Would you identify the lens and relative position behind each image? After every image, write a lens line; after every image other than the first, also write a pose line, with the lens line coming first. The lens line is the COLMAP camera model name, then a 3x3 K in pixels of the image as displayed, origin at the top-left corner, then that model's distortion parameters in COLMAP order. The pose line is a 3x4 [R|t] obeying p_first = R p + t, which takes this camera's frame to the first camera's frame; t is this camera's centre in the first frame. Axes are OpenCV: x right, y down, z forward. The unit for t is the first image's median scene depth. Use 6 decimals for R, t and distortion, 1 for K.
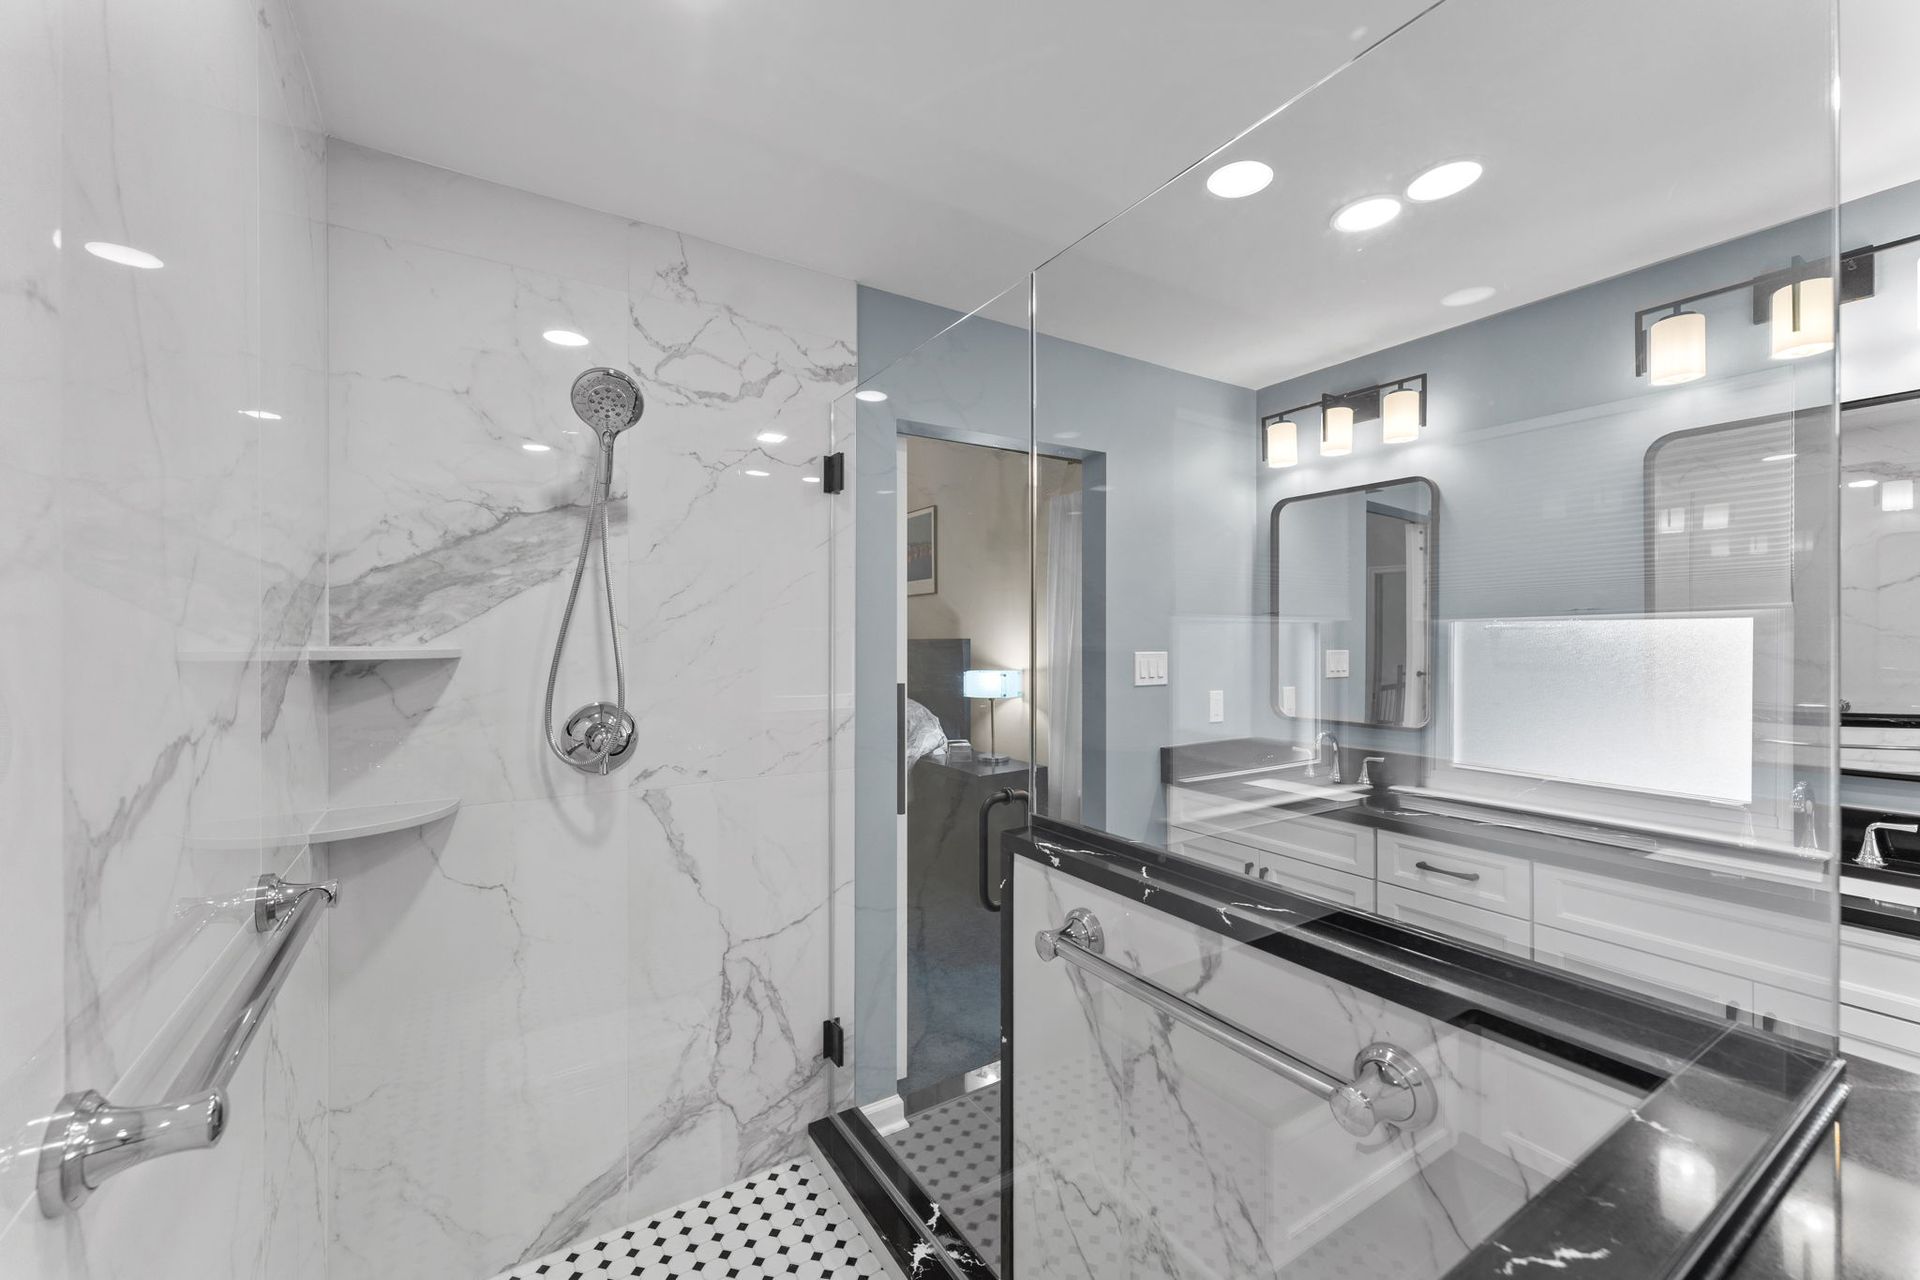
lens RADIAL K [[773.0, 0, 963.3], [0, 773.0, 638.9], [0, 0, 1]] dist [0.003178, -0.001231]
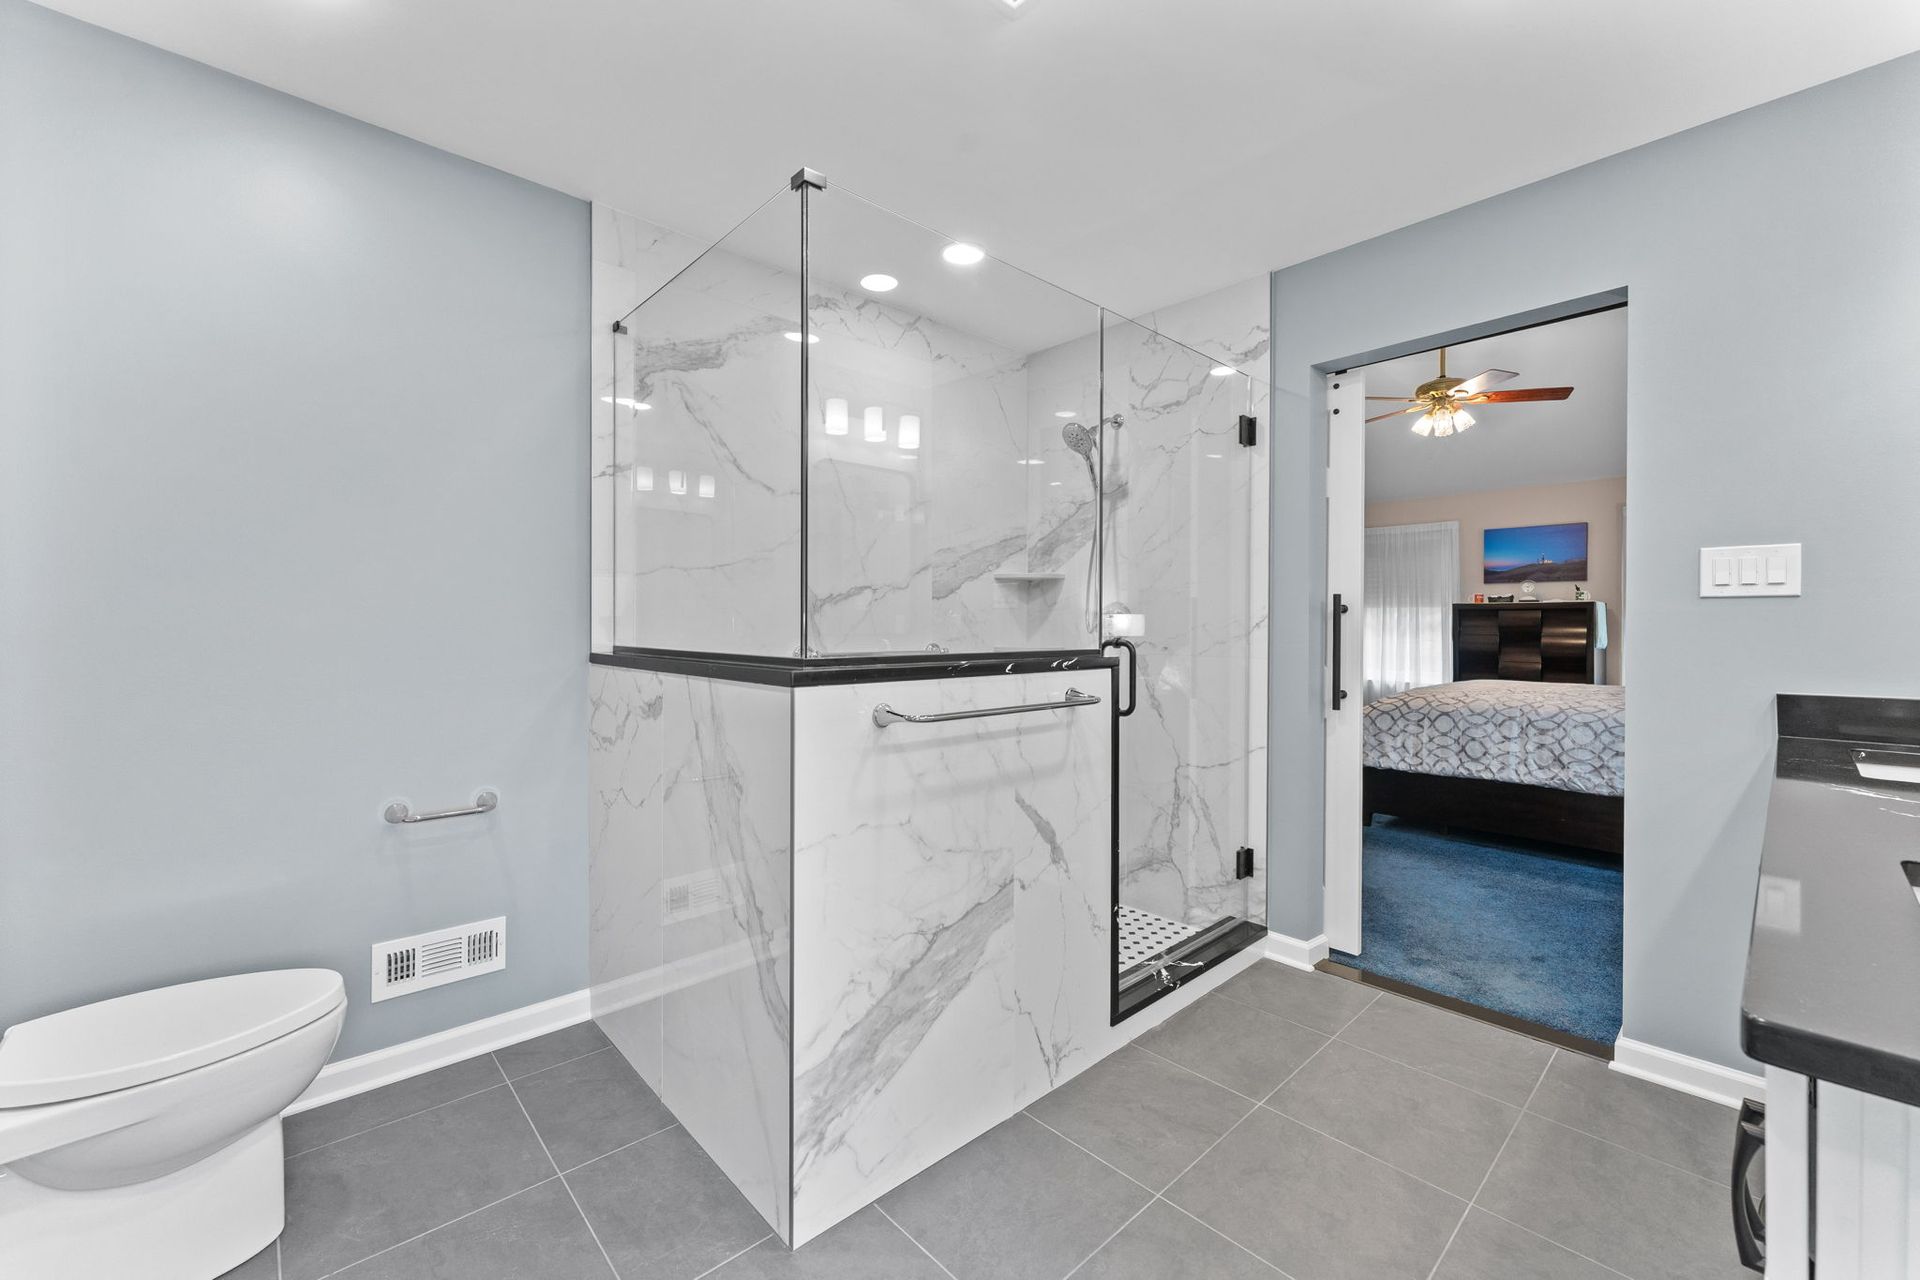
lens RADIAL K [[773.0, 0, 966.8], [0, 773.0, 626.1], [0, 0, 1]] dist [0.003178, -0.001231]
pose [[0.181592, 0.004062, -0.983366, 1.133321], [-0.001830, 0.999991, 0.003792, 0.122962], [0.983372, 0.001111, 0.181598, 0.322045]]
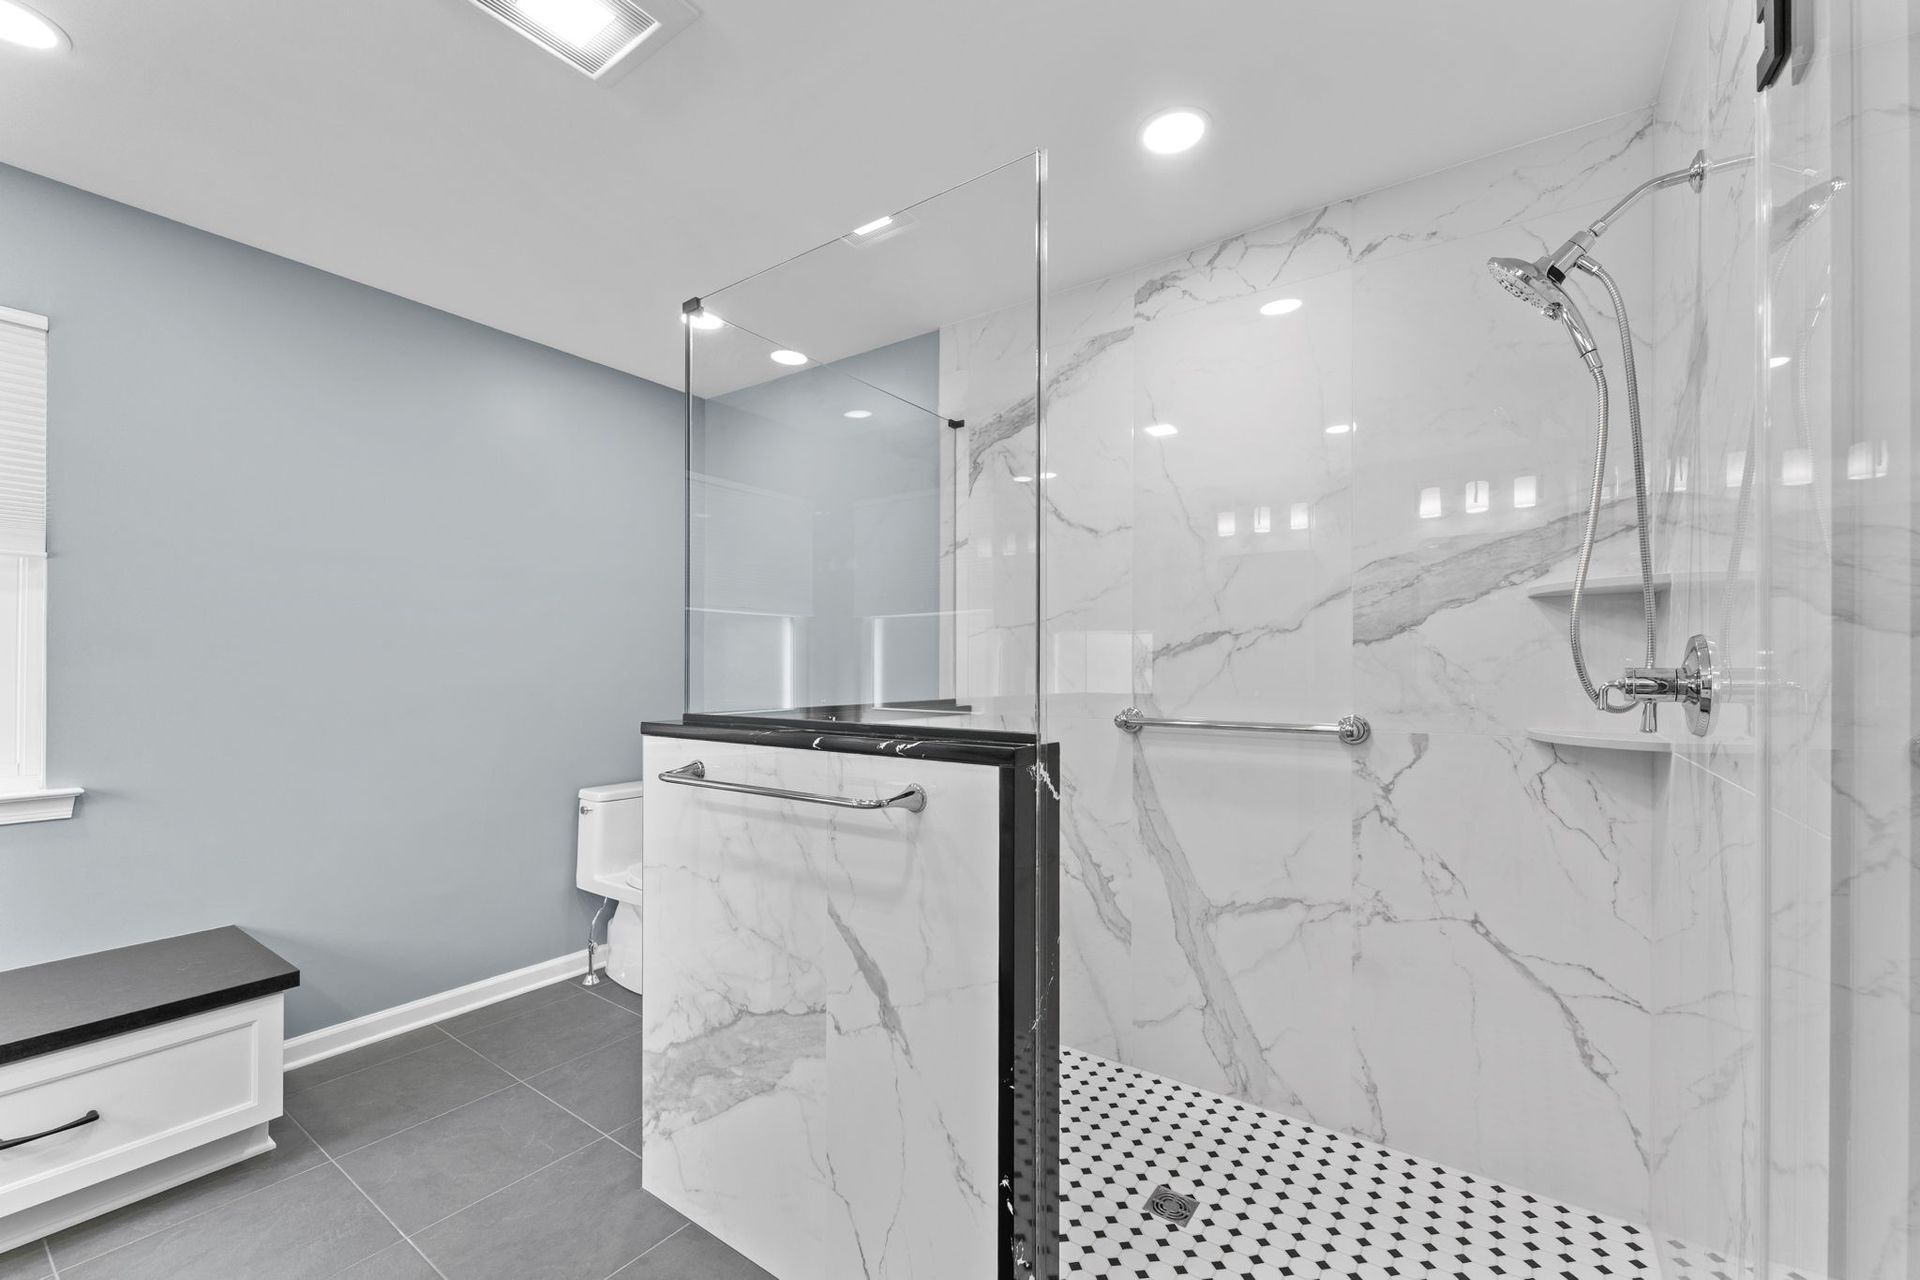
lens RADIAL K [[773.0, 0, 970.9], [0, 773.0, 667.2], [0, 0, 1]] dist [0.003178, -0.001231]
pose [[-0.922609, -0.000876, -0.385736, 0.369795], [-0.000205, 0.999998, -0.001781, 0.105361], [0.385737, -0.001564, -0.922607, 1.300769]]
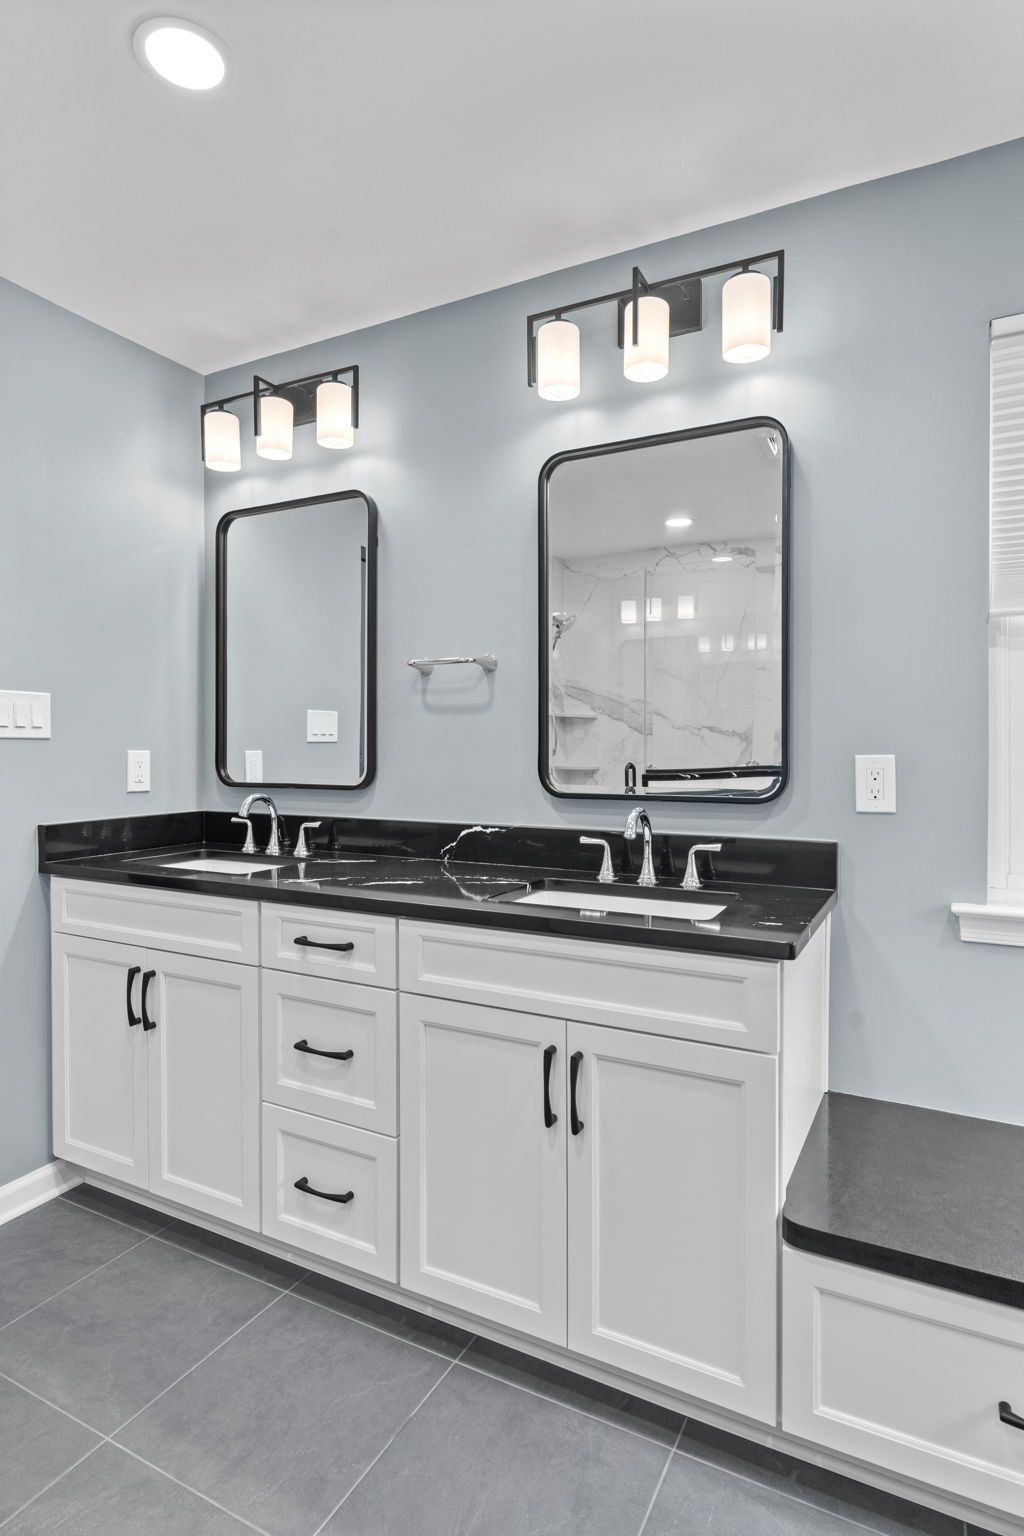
lens RADIAL K [[831.5, 0, 511.1], [0, 831.5, 753.1], [0, 0, 1]] dist [0.000507, -0.002370]
pose [[0.870539, -0.001190, 0.492098, 0.384689], [-0.003126, 0.999964, 0.007949, 0.096735], [-0.492090, -0.008458, 0.870503, 0.154411]]
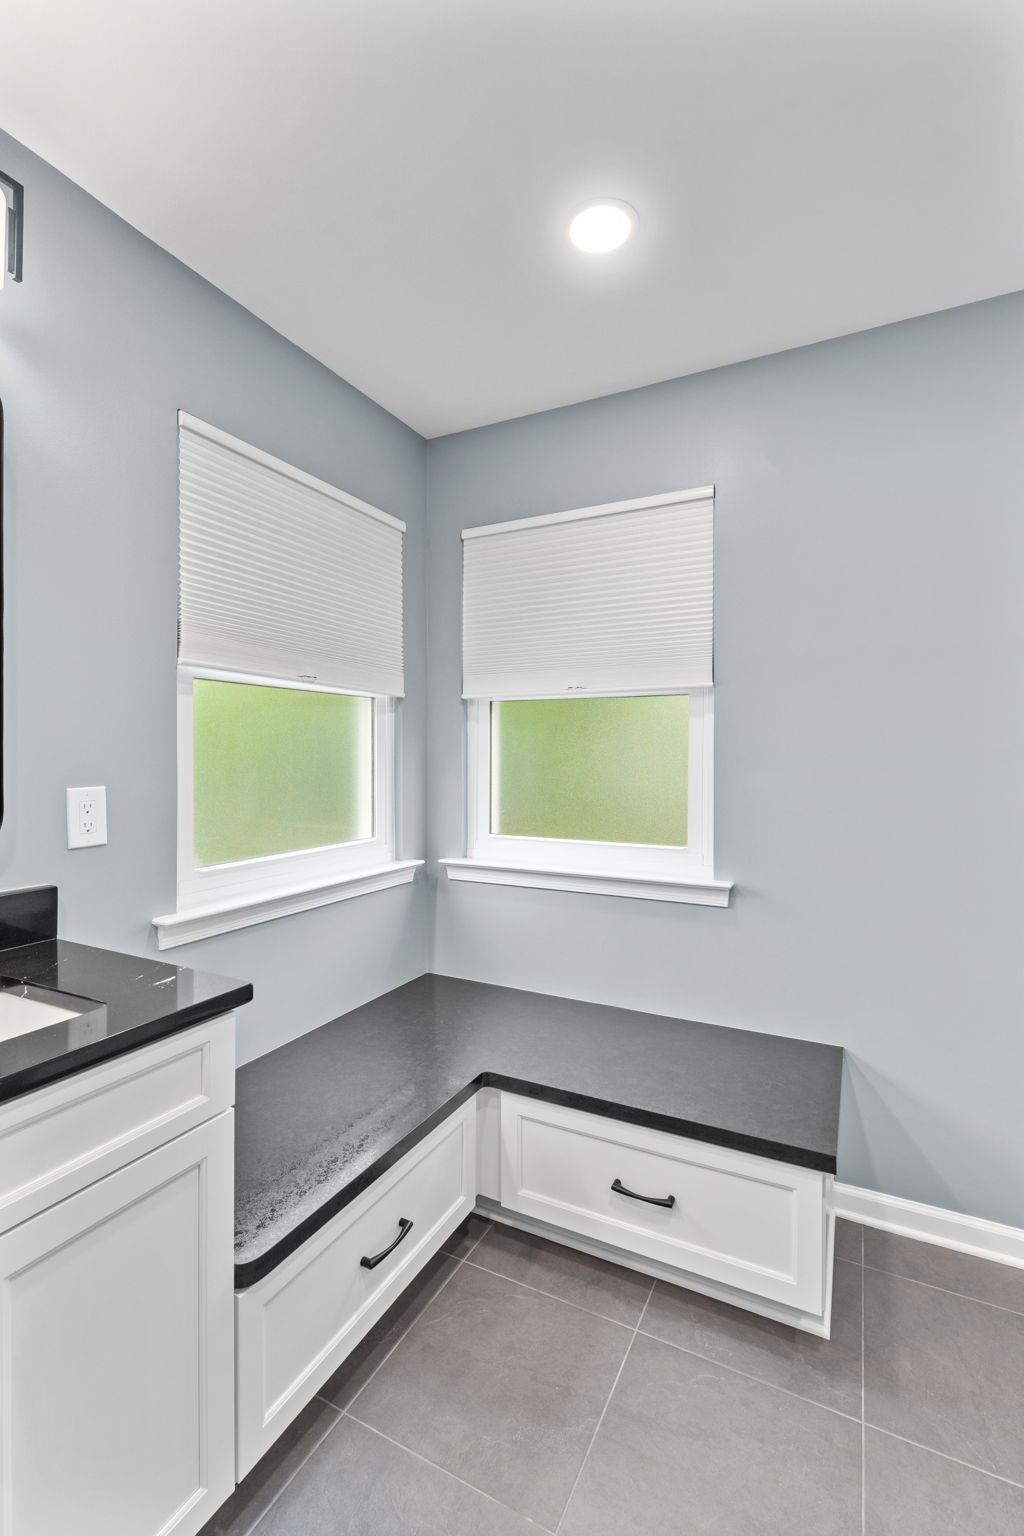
lens RADIAL K [[685.0, 0, 507.9], [0, 685.0, 761.1], [0, 0, 1]] dist [-0.002428, 0.001808]
pose [[-0.498980, -0.006299, 0.866590, 0.330978], [-0.001144, 0.999977, 0.006610, 0.071975], [-0.866613, 0.002307, -0.498976, 0.728439]]
